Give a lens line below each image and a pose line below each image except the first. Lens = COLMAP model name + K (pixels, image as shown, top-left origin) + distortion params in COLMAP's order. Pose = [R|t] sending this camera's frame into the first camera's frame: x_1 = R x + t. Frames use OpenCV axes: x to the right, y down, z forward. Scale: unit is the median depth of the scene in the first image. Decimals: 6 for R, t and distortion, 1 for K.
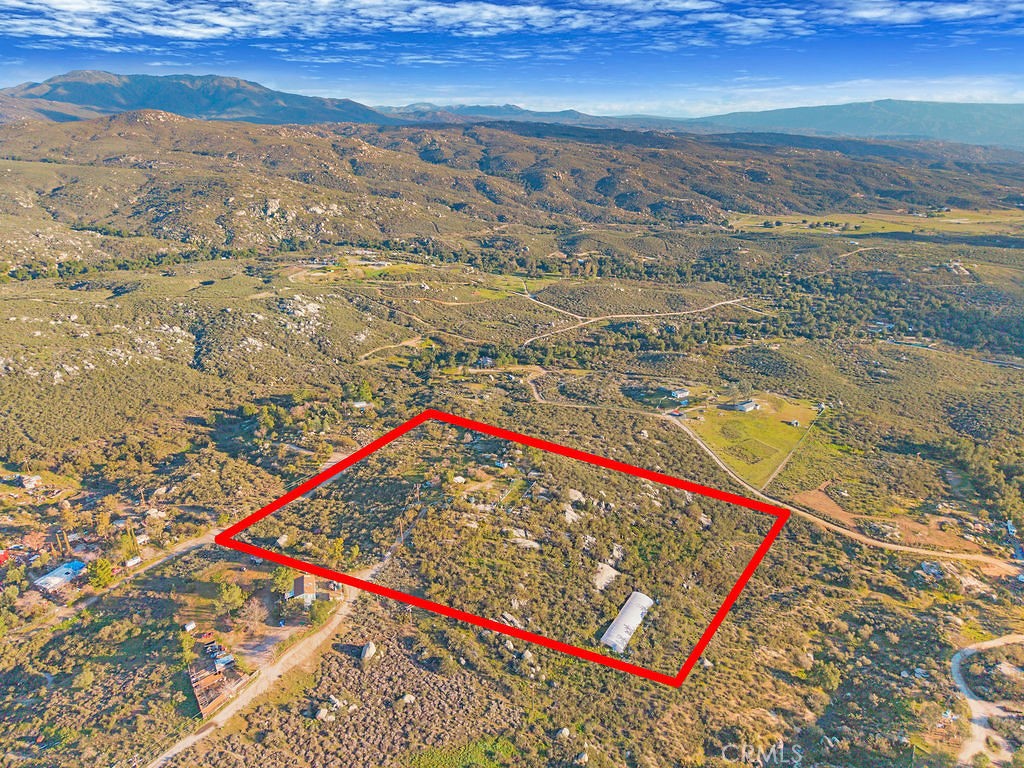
lens RADIAL K [[685.4, 0, 514.7], [0, 685.4, 384.4], [0, 0, 1]] dist [0.025493, -0.032317]
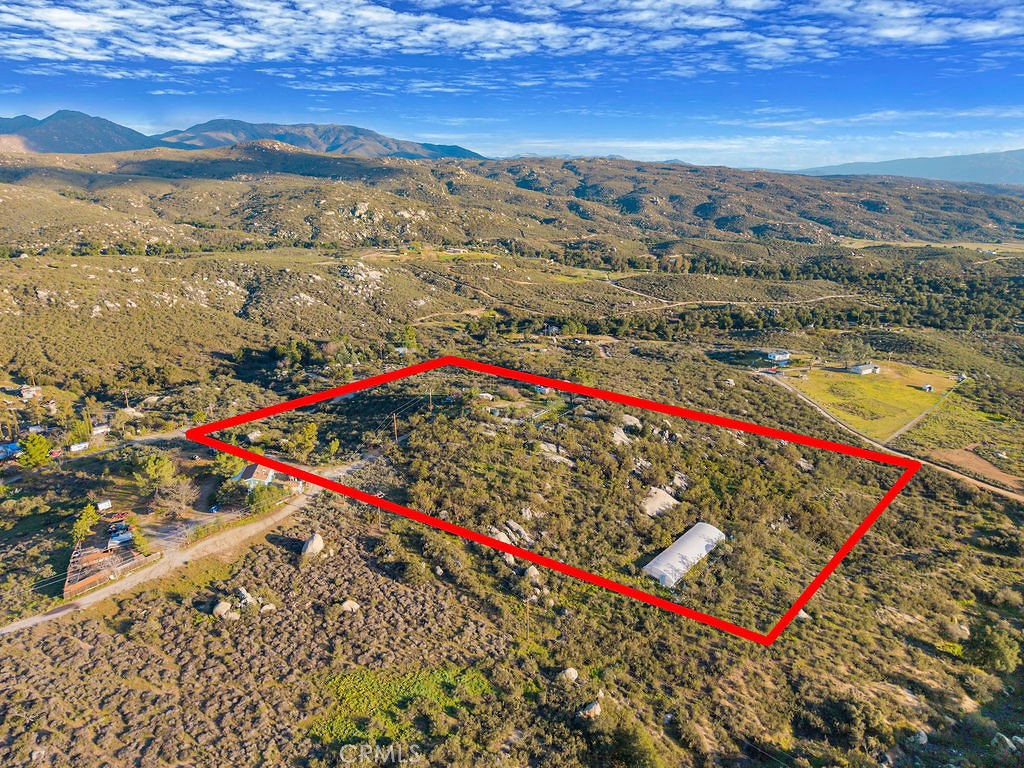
lens RADIAL K [[685.4, 0, 514.7], [0, 685.4, 384.4], [0, 0, 1]] dist [0.025493, -0.032317]
pose [[0.989709, 0.046249, -0.135417, 0.070512], [-0.055382, 0.996382, -0.064473, 0.203905], [0.131945, 0.071309, 0.988689, 0.242746]]
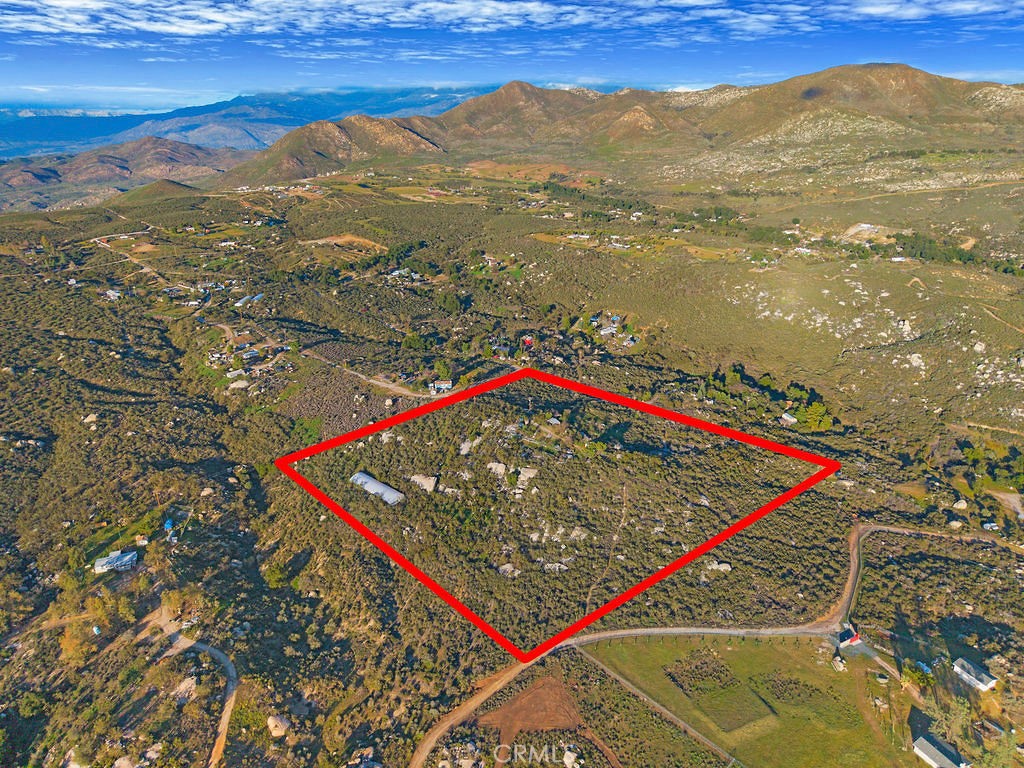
lens RADIAL K [[685.4, 0, 514.7], [0, 685.4, 384.4], [0, 0, 1]] dist [0.025493, -0.032317]
pose [[-0.173070, 0.349280, -0.920896, 1.172068], [-0.347554, 0.853198, 0.388921, -0.414487], [0.921549, 0.387372, -0.026270, 1.087647]]
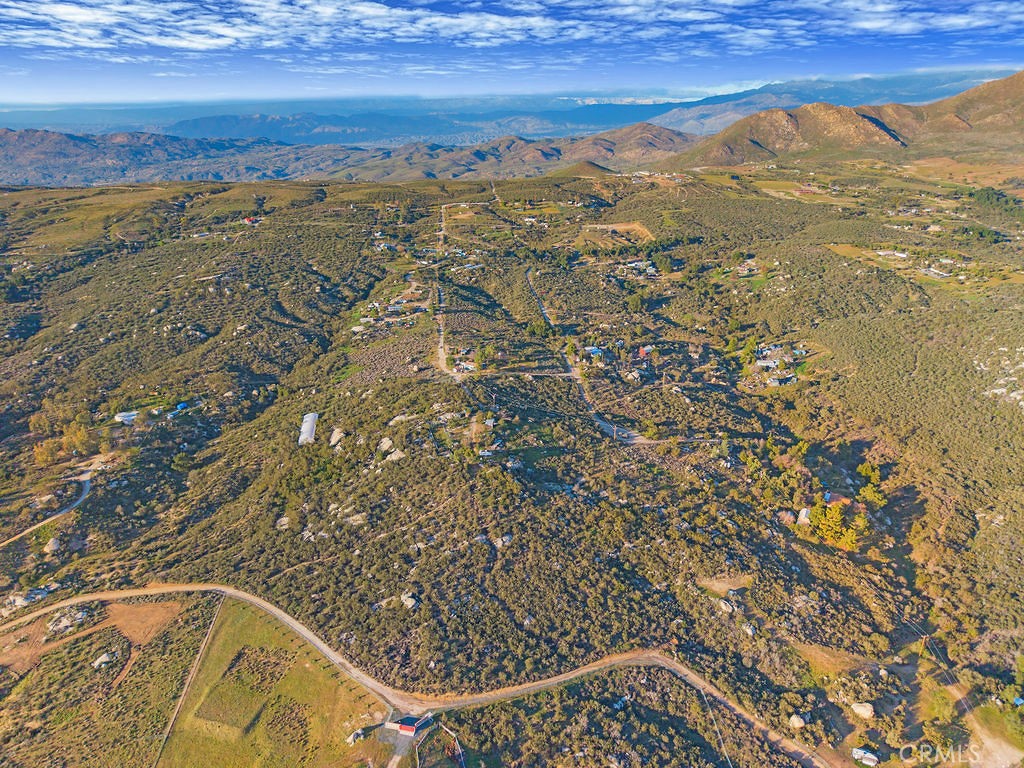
lens RADIAL K [[686.7, 0, 515.2], [0, 686.7, 377.9], [0, 0, 1]] dist [0.027876, -0.033663]
pose [[-0.761458, 0.229875, -0.606085, 0.663155], [-0.235948, 0.772574, 0.589456, -0.712662], [0.603747, 0.591850, -0.534044, 1.854419]]
